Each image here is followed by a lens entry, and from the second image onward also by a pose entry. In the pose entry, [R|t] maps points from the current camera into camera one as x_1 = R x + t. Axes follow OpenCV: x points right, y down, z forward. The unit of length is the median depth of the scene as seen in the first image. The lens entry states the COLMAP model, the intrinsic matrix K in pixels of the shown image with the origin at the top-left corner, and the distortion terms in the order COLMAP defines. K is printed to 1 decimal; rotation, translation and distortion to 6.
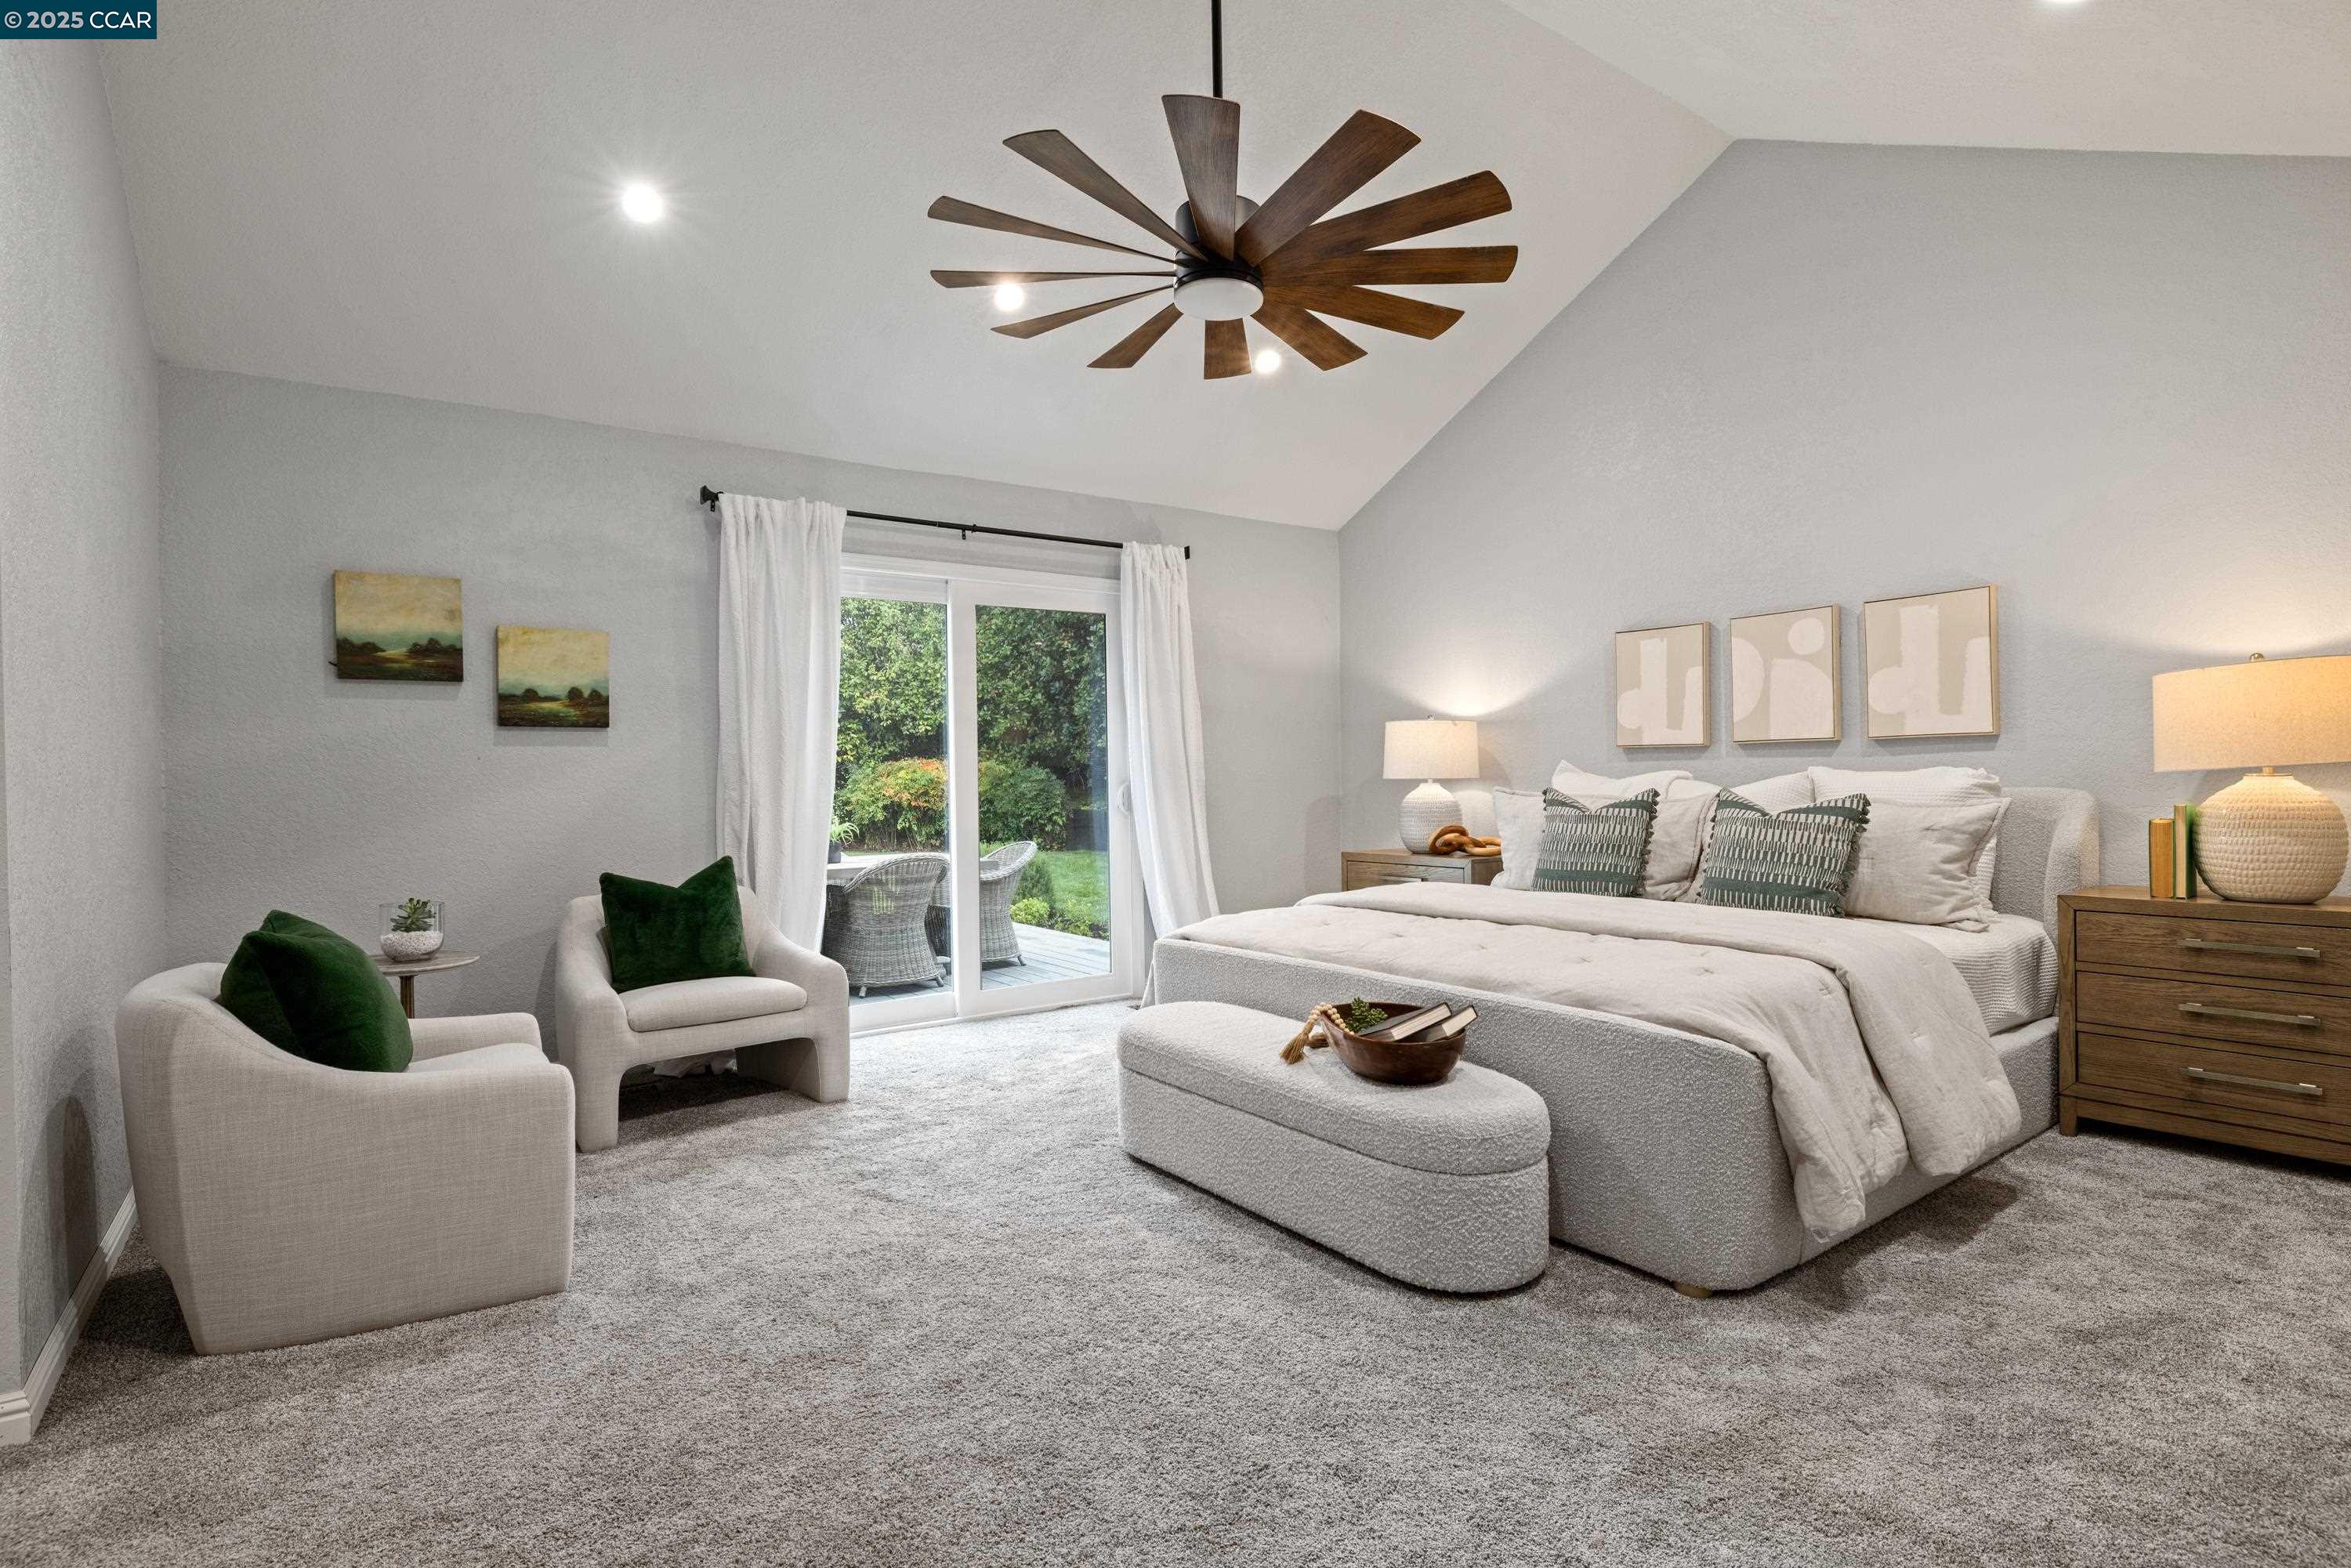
lens RADIAL K [[1156.5, 0, 1175.5], [0, 1156.5, 784.0], [0, 0, 1]] dist [-0.000766, 0.000908]
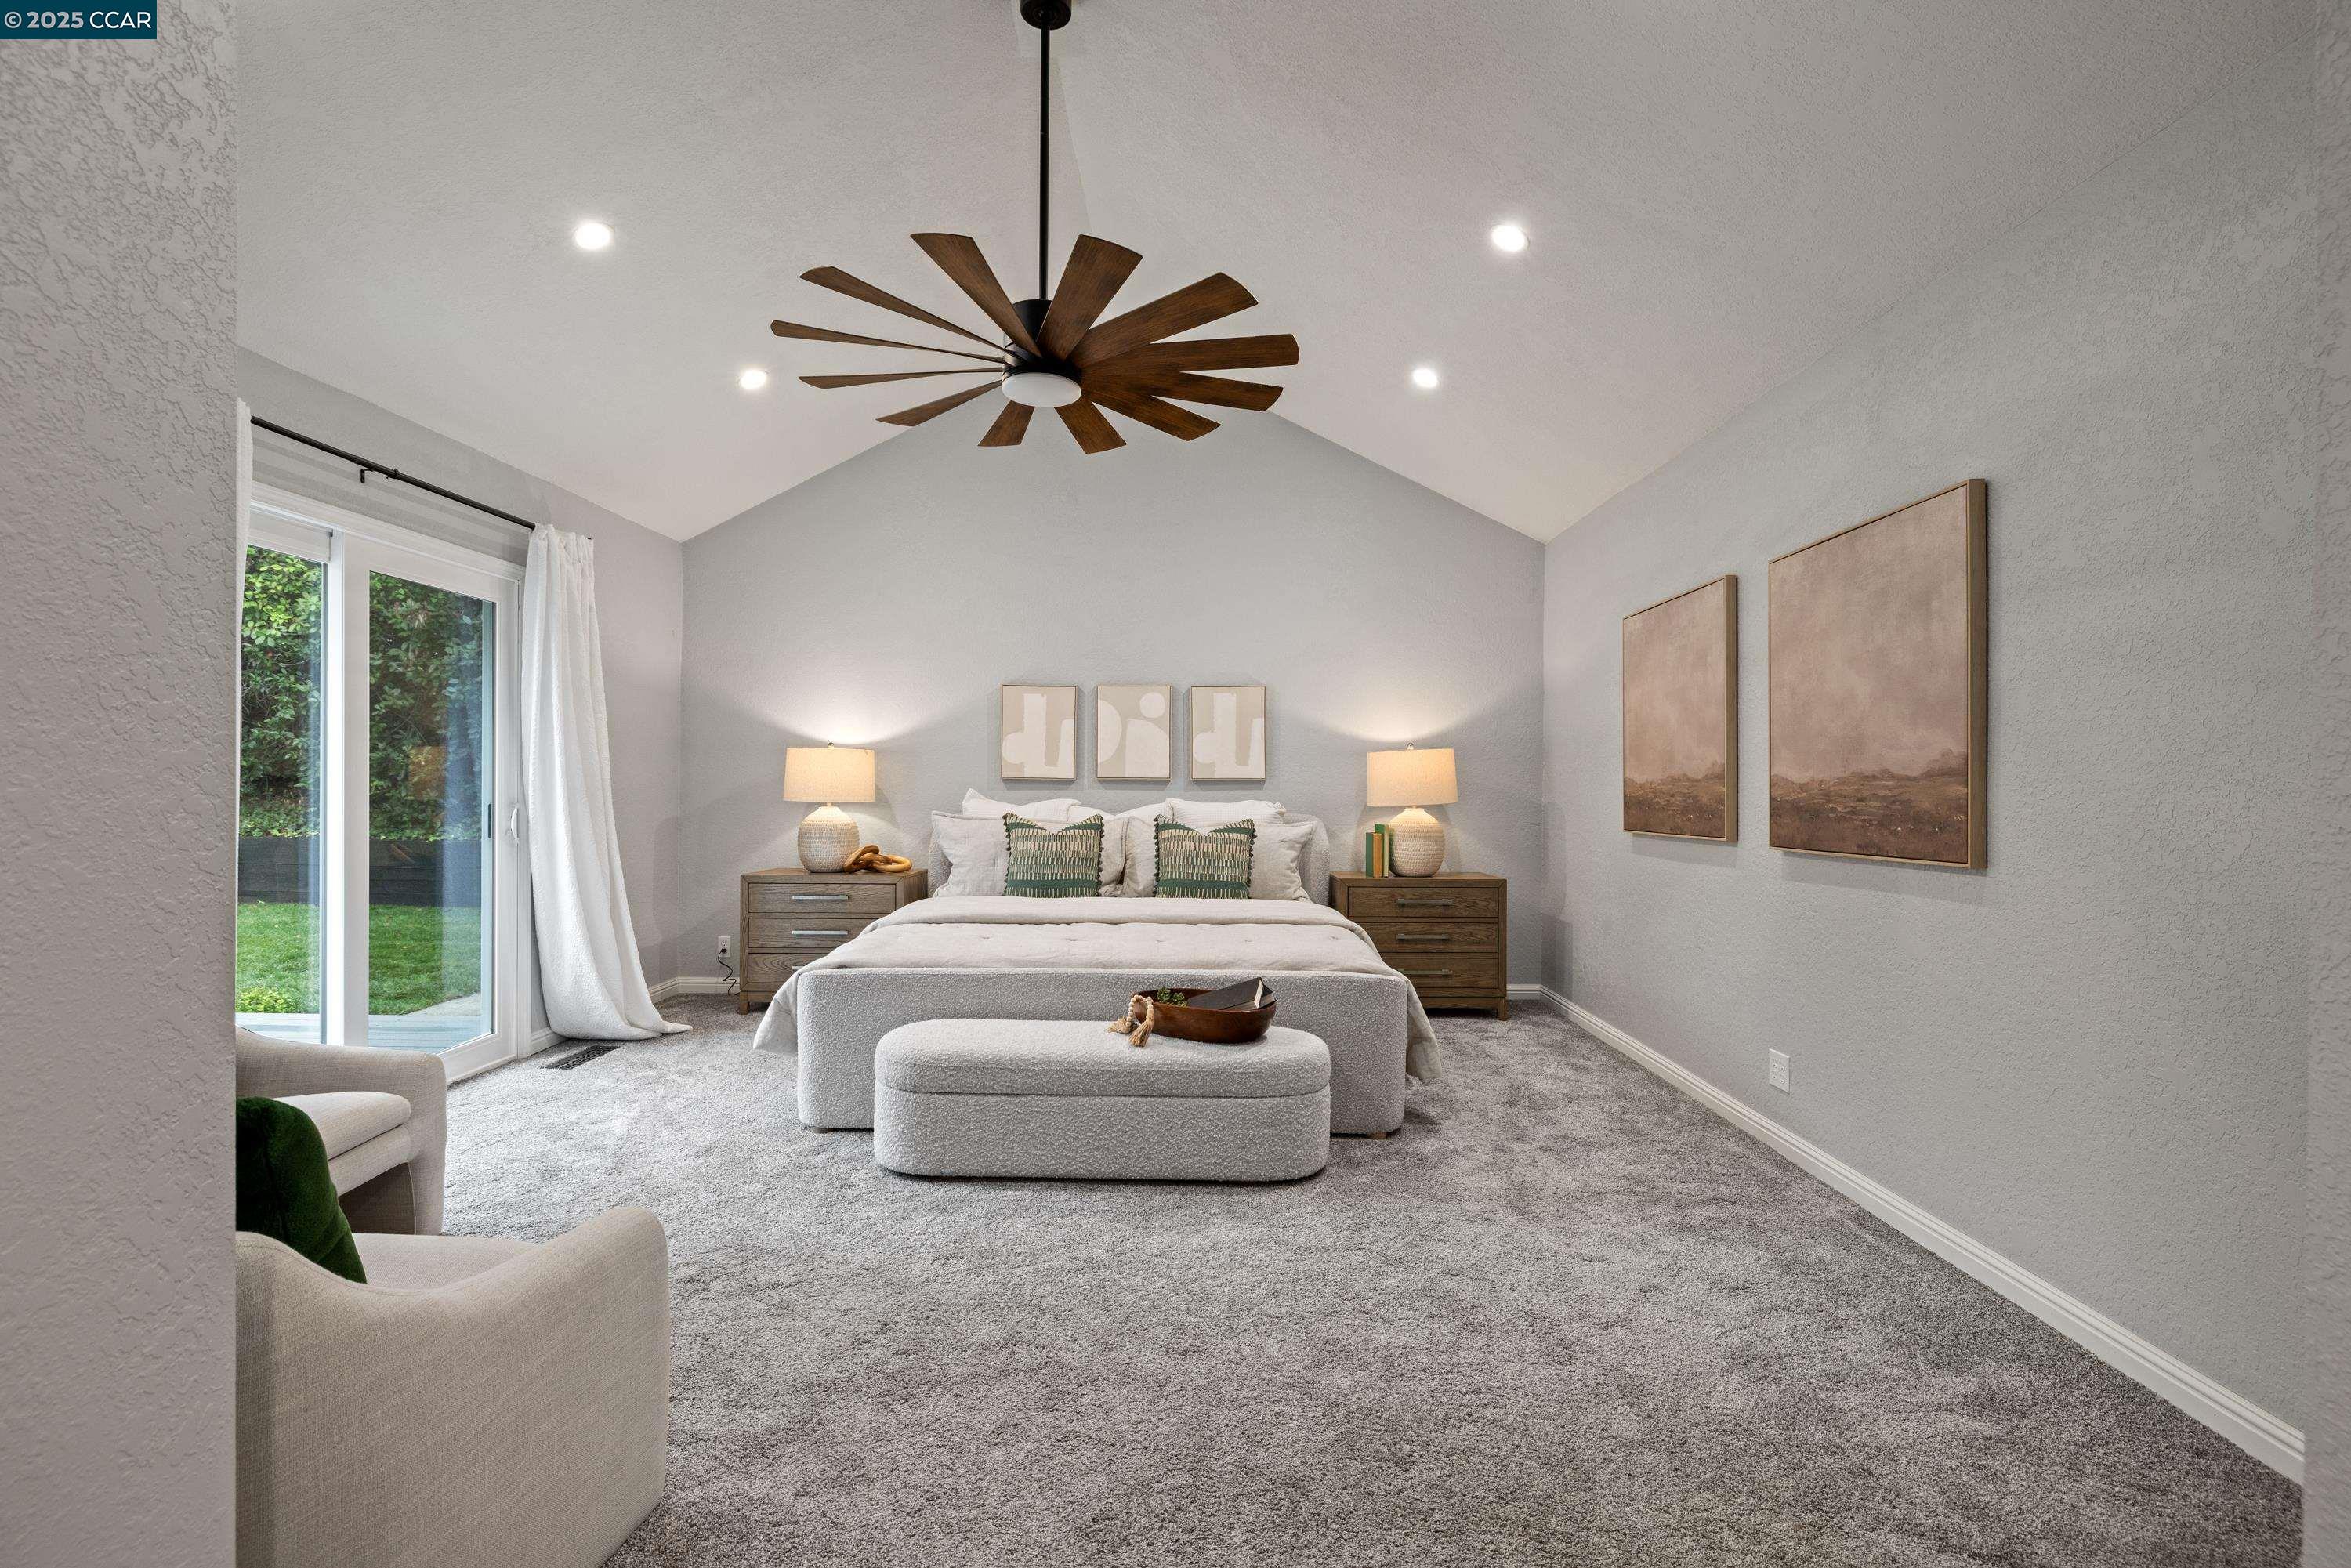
lens RADIAL K [[1121.7, 0, 1170.9], [0, 1121.7, 773.9], [0, 0, 1]] dist [-0.004791, 0.000696]
pose [[0.593471, 0.024740, 0.804475, -0.602357], [-0.011121, 0.999684, -0.022539, -0.014926], [-0.804778, 0.004430, 0.593559, 0.190333]]
